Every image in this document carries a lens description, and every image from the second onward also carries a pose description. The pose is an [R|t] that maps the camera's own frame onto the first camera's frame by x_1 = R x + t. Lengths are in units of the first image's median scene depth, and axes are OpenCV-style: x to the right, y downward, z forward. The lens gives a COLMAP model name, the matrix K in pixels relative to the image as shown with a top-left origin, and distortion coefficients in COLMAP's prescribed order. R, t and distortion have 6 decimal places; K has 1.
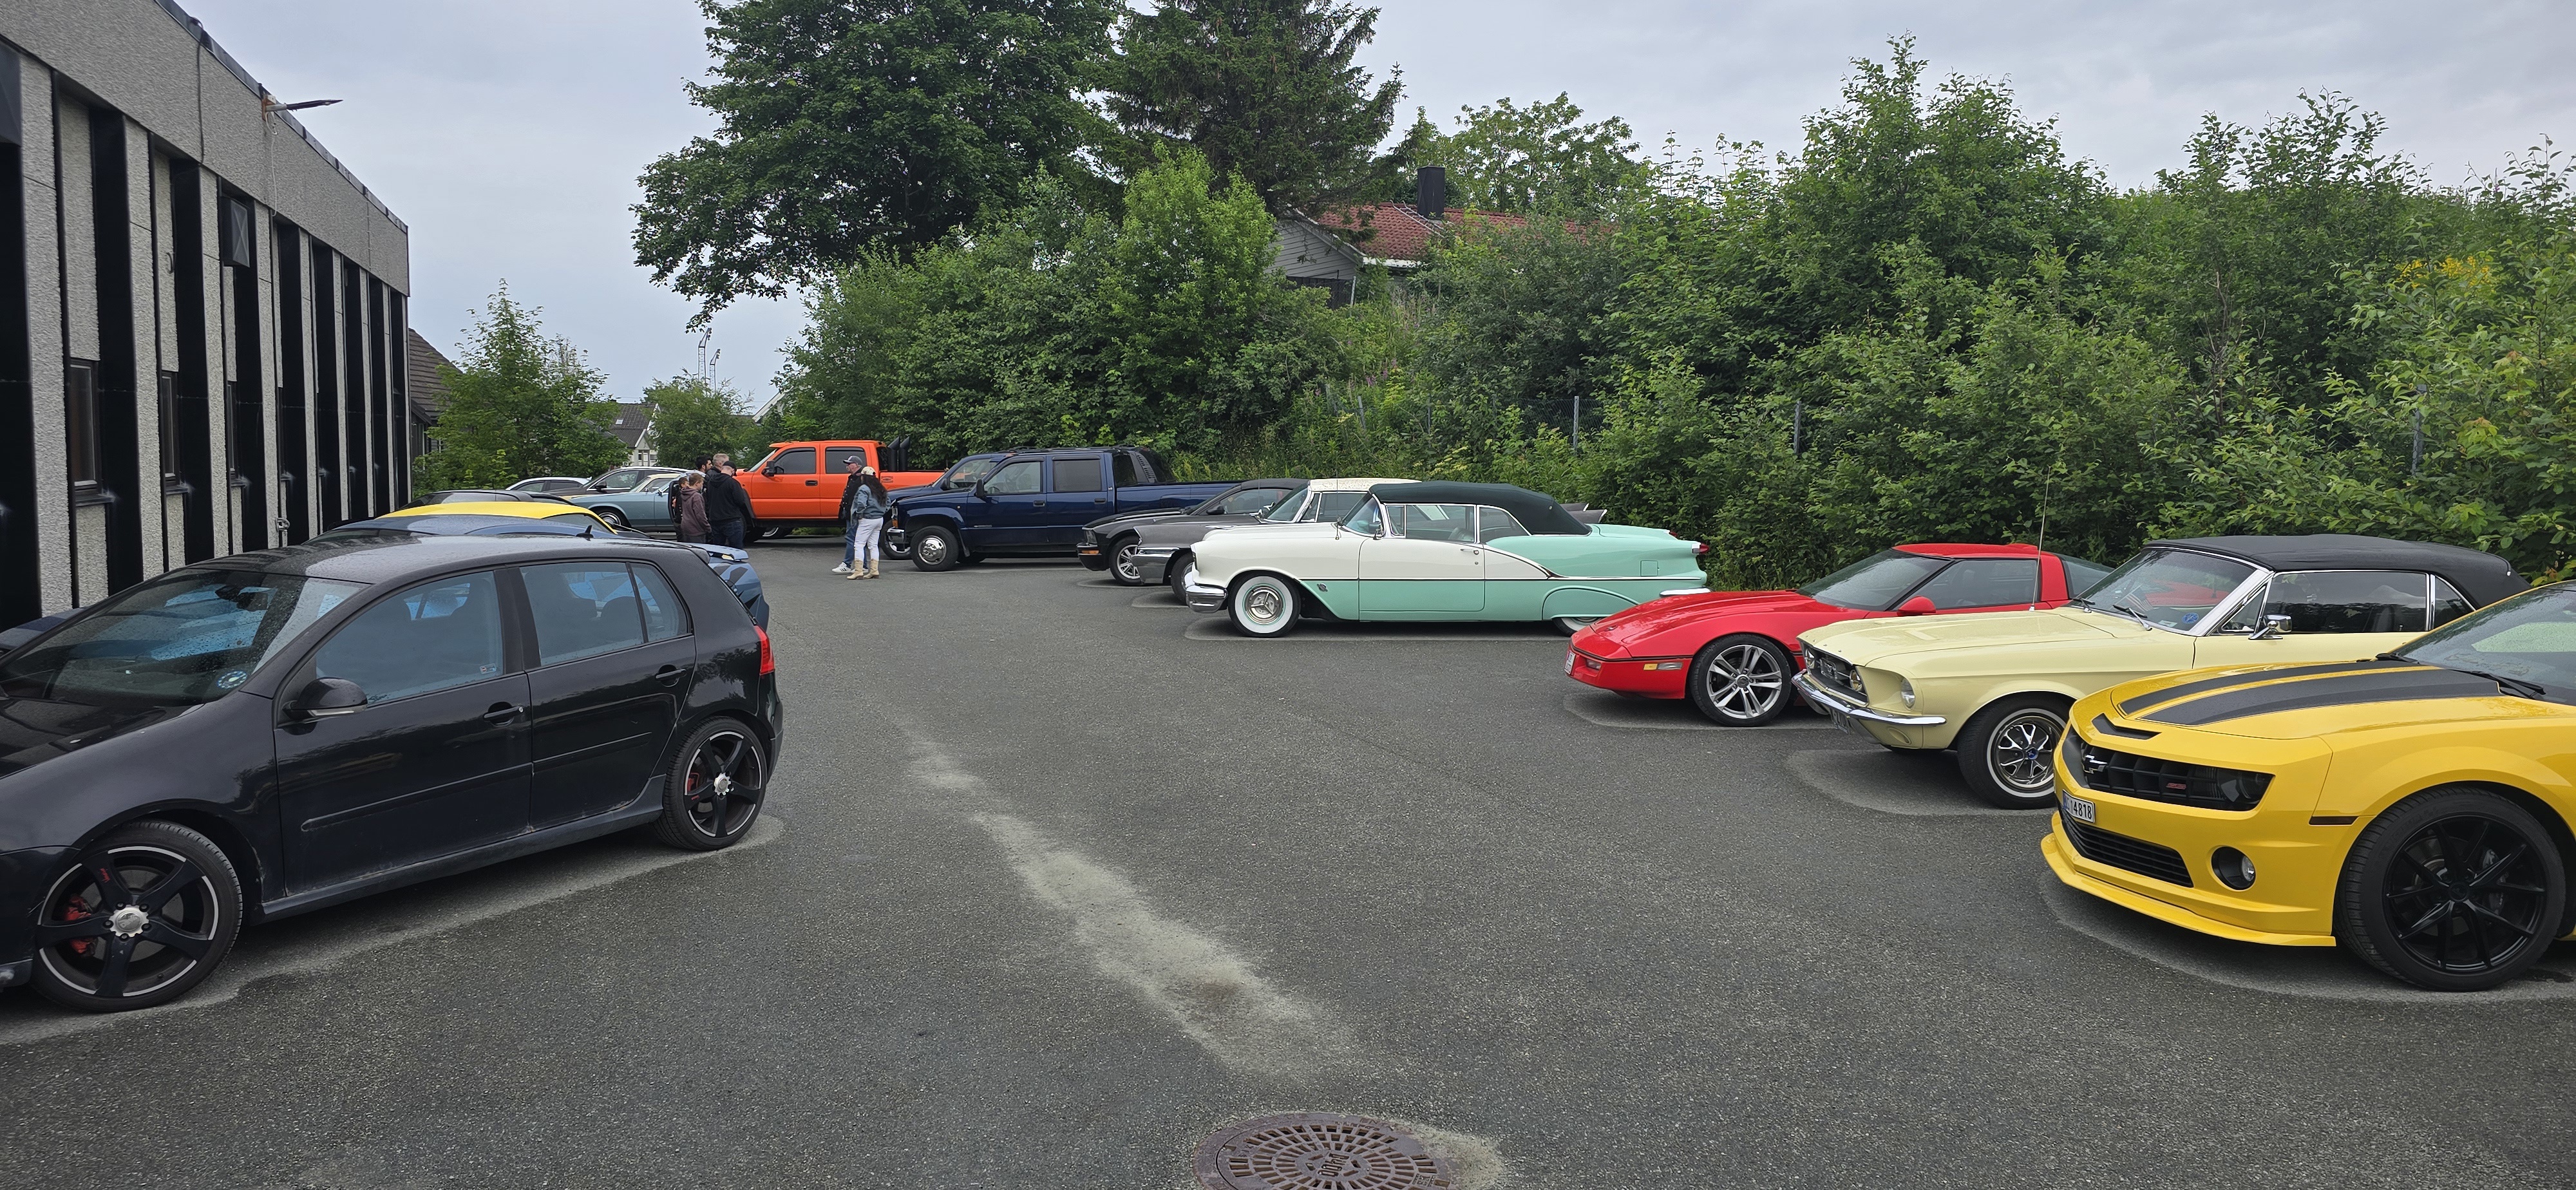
lens RADIAL K [[1697.6, 0, 1290.5], [0, 1697.6, 583.0], [0, 0, 1]] dist [0.063453, -0.054613]
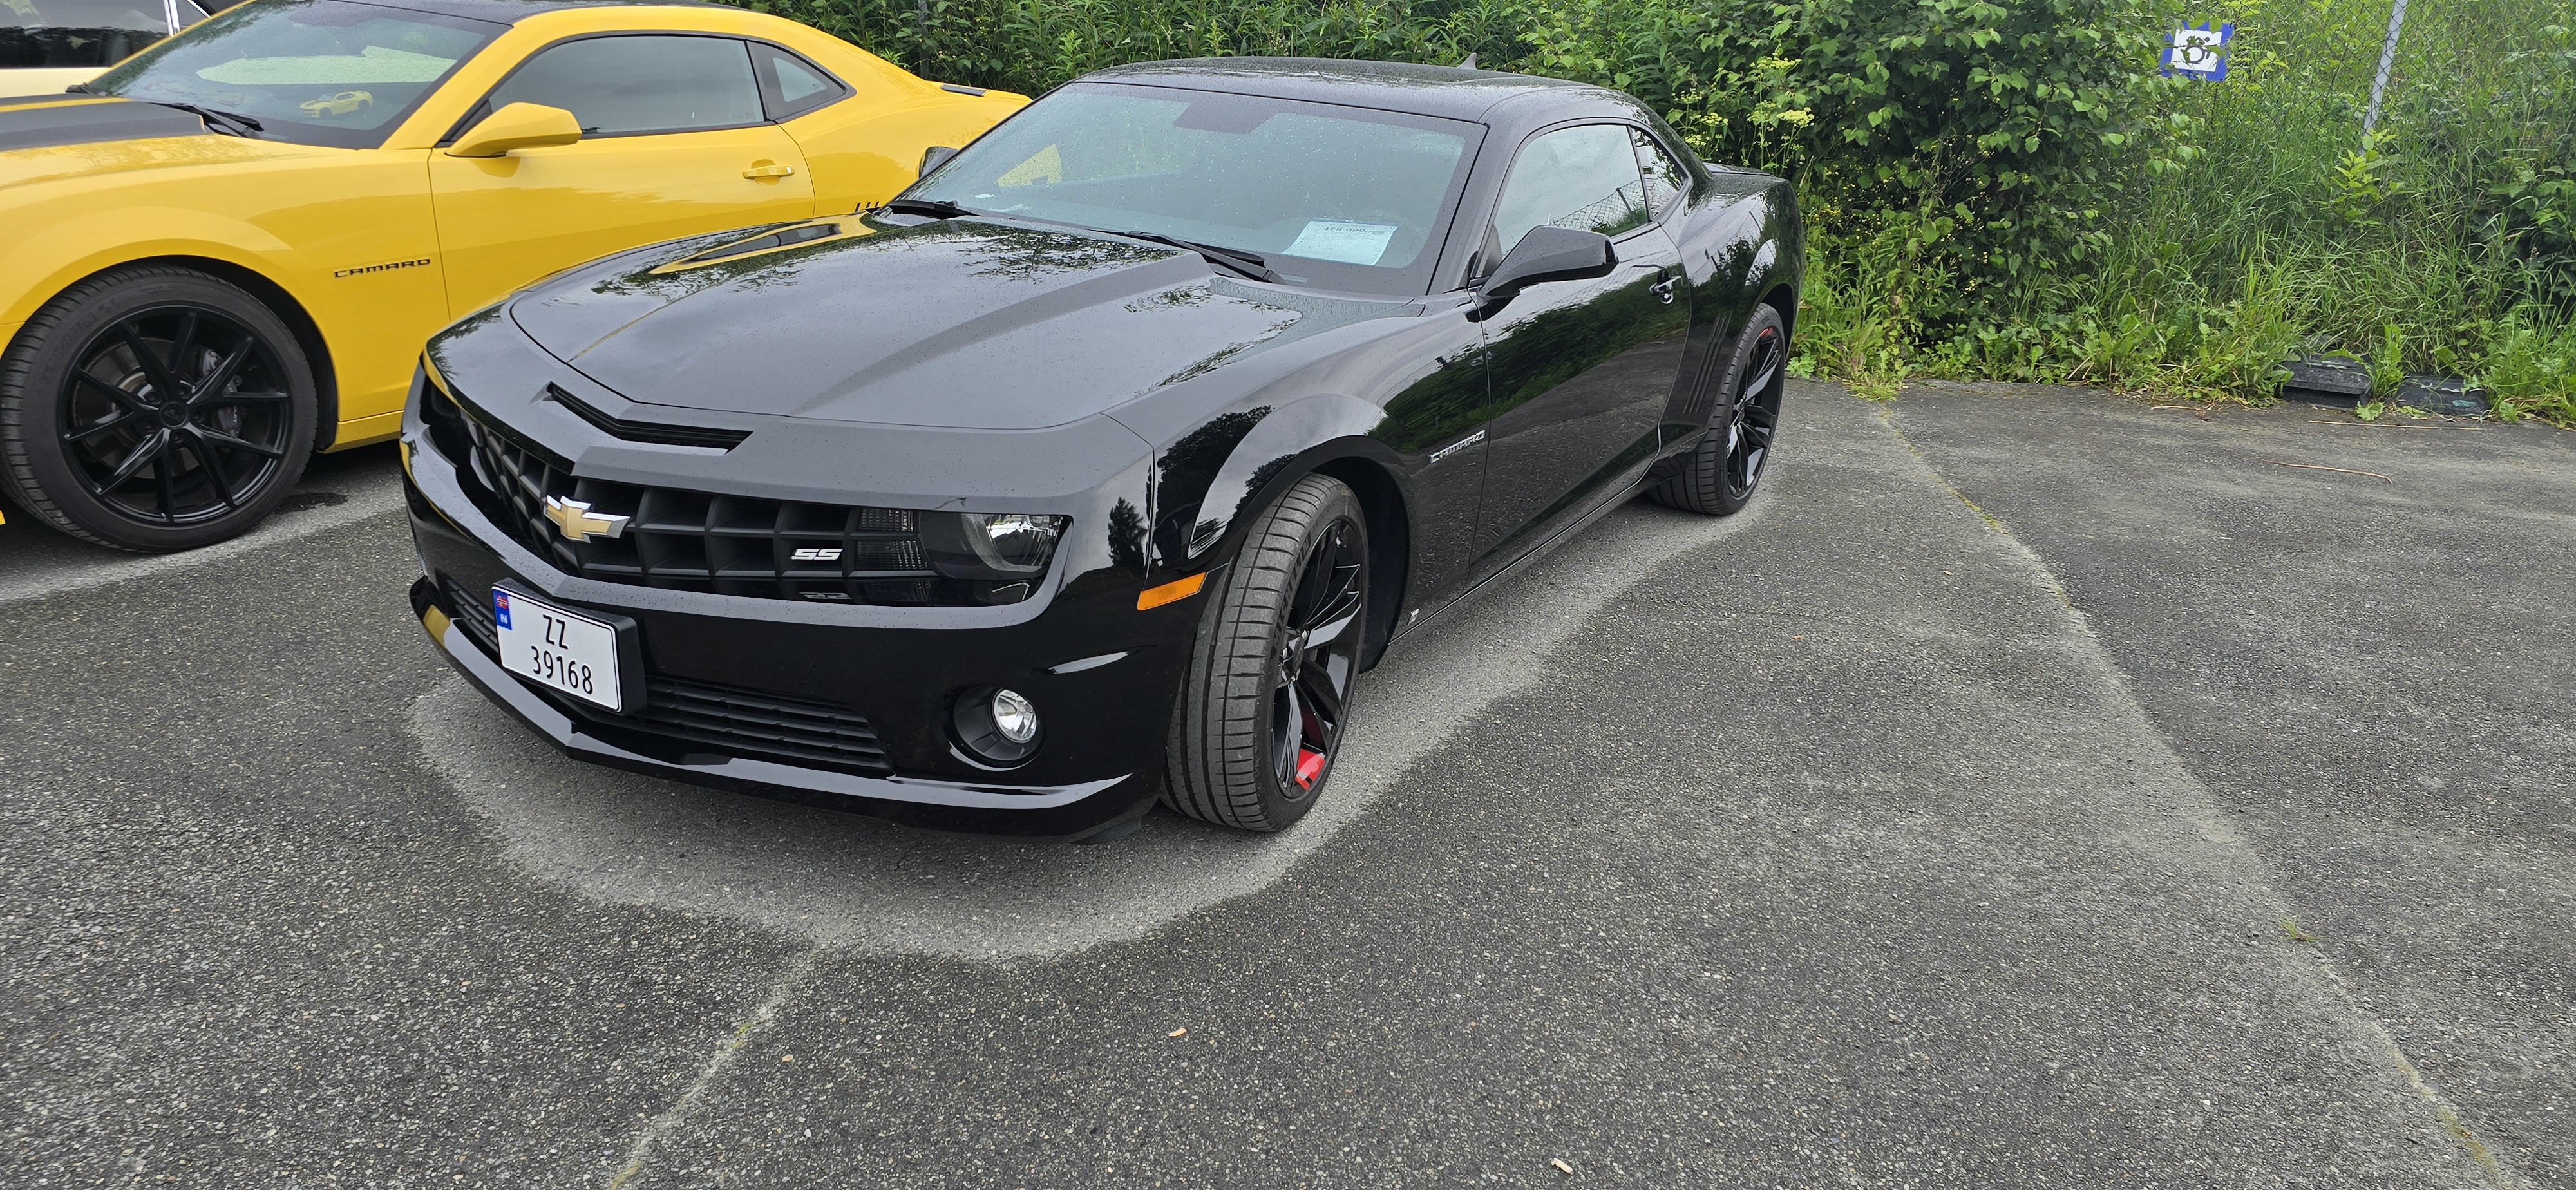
lens RADIAL K [[1697.6, 0, 1290.5], [0, 1697.6, 583.0], [0, 0, 1]] dist [0.063453, -0.054613]
pose [[0.485497, -0.248262, 0.838247, 0.187897], [-0.006889, 0.957715, 0.287635, 0.023947], [-0.874211, -0.145421, 0.463258, 0.166735]]
